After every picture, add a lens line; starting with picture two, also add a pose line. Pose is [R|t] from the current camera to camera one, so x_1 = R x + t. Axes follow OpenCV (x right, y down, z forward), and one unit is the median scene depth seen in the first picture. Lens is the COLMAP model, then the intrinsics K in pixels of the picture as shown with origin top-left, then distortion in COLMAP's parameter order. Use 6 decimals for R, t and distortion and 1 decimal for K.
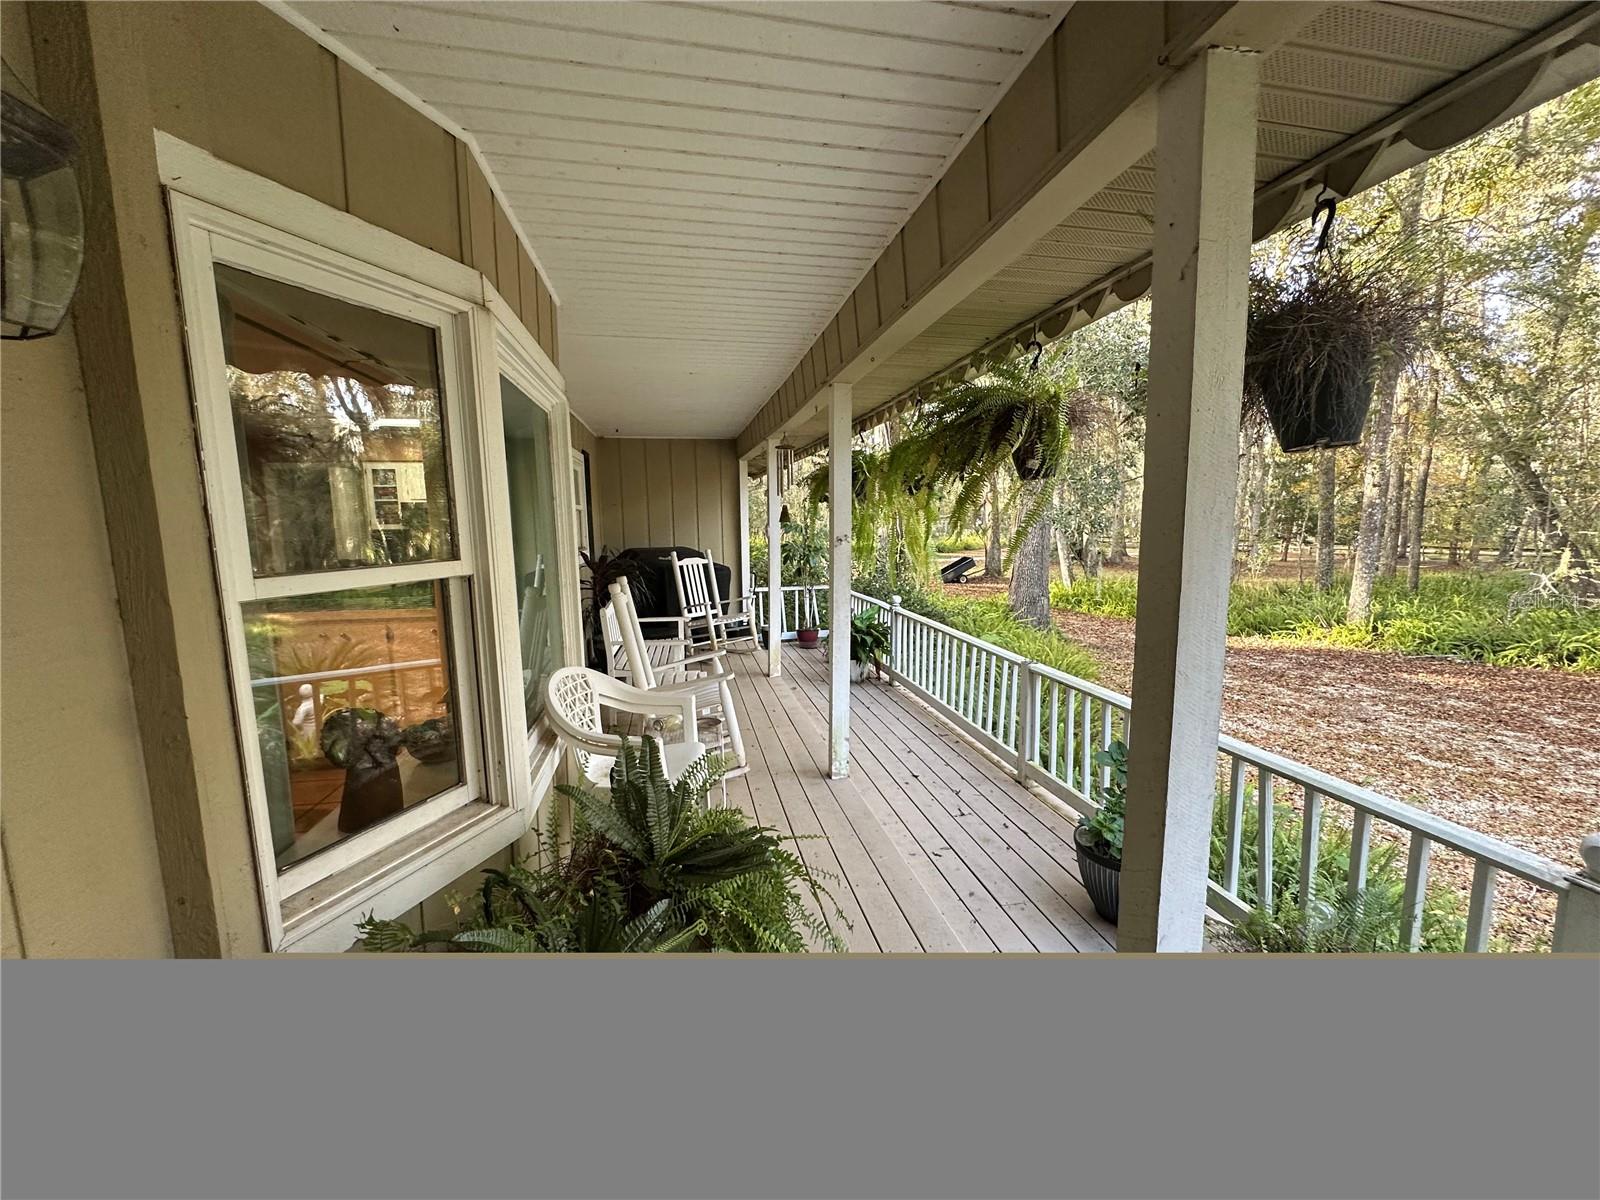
lens RADIAL K [[638.9, 0, 801.0], [0, 638.9, 598.8], [0, 0, 1]] dist [-0.003637, 0.000695]
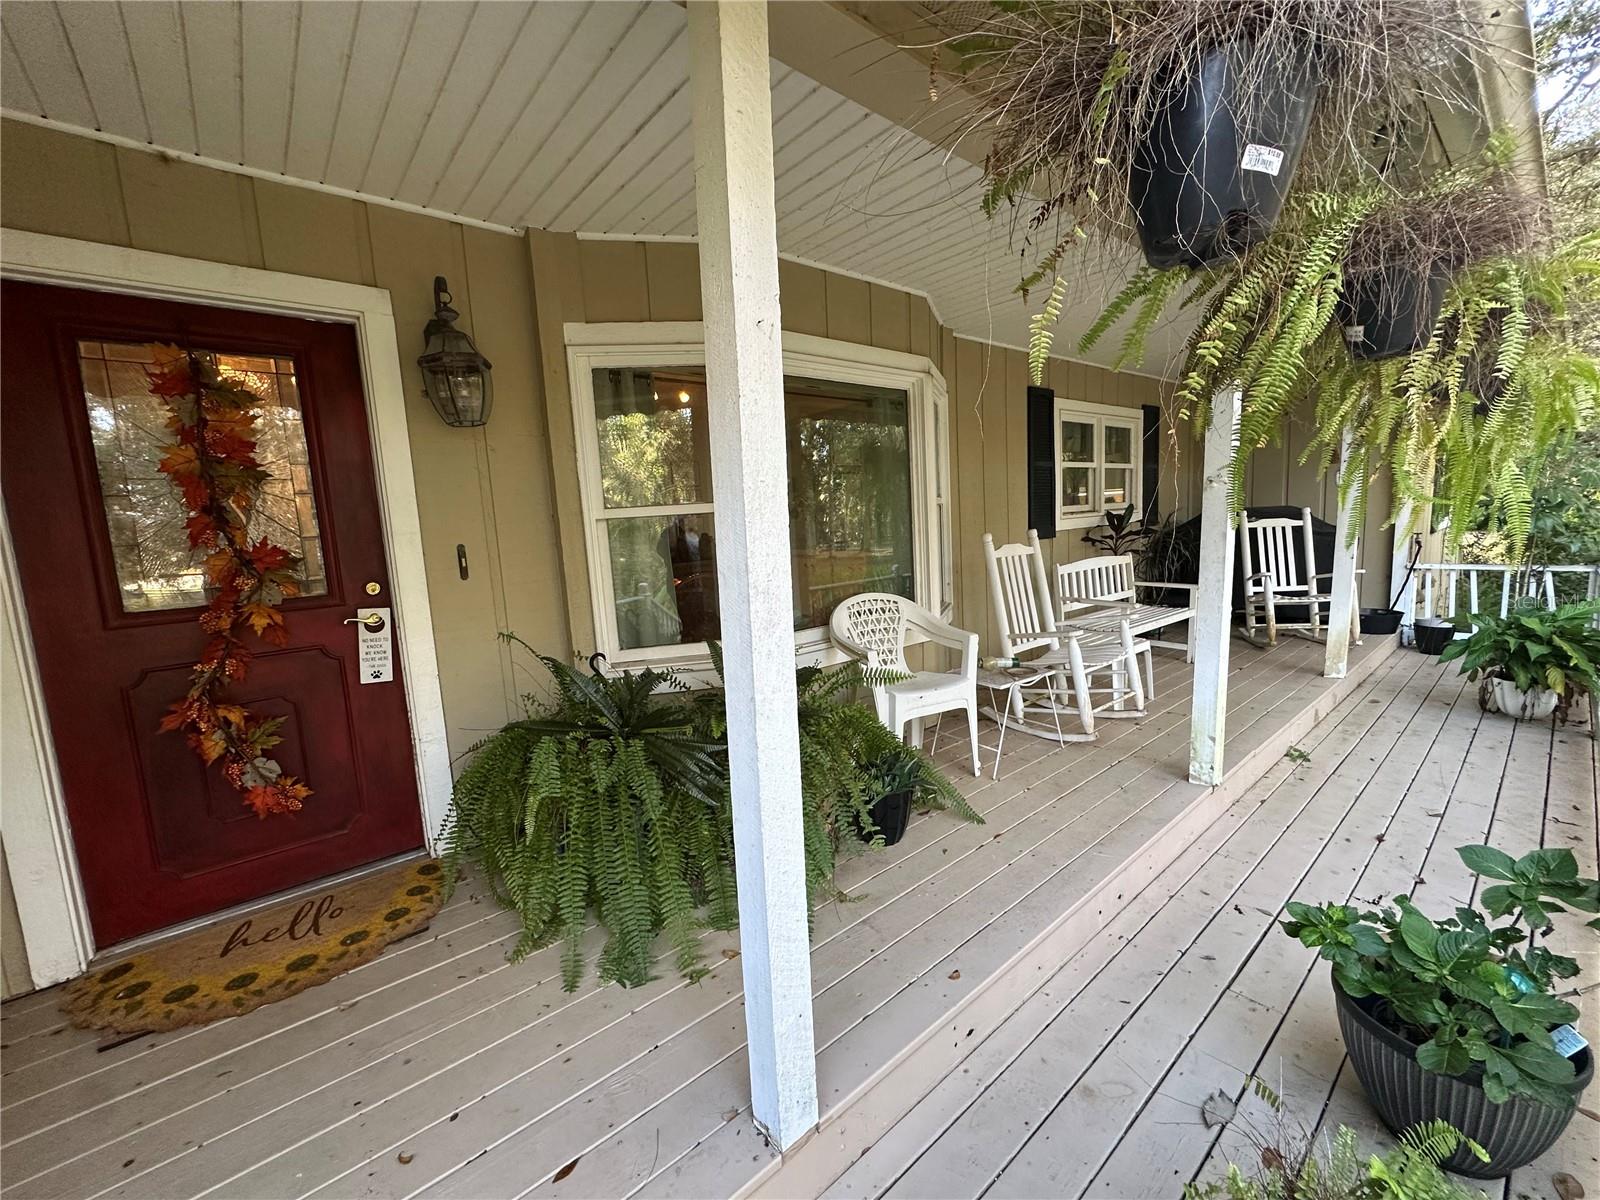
lens RADIAL K [[638.9, 0, 801.0], [0, 638.9, 598.8], [0, 0, 1]] dist [-0.003637, 0.000695]
pose [[0.481414, 0.099628, -0.870813, 0.642777], [-0.063240, 0.994878, 0.078861, 0.027535], [0.874209, 0.017105, 0.485248, 0.237082]]
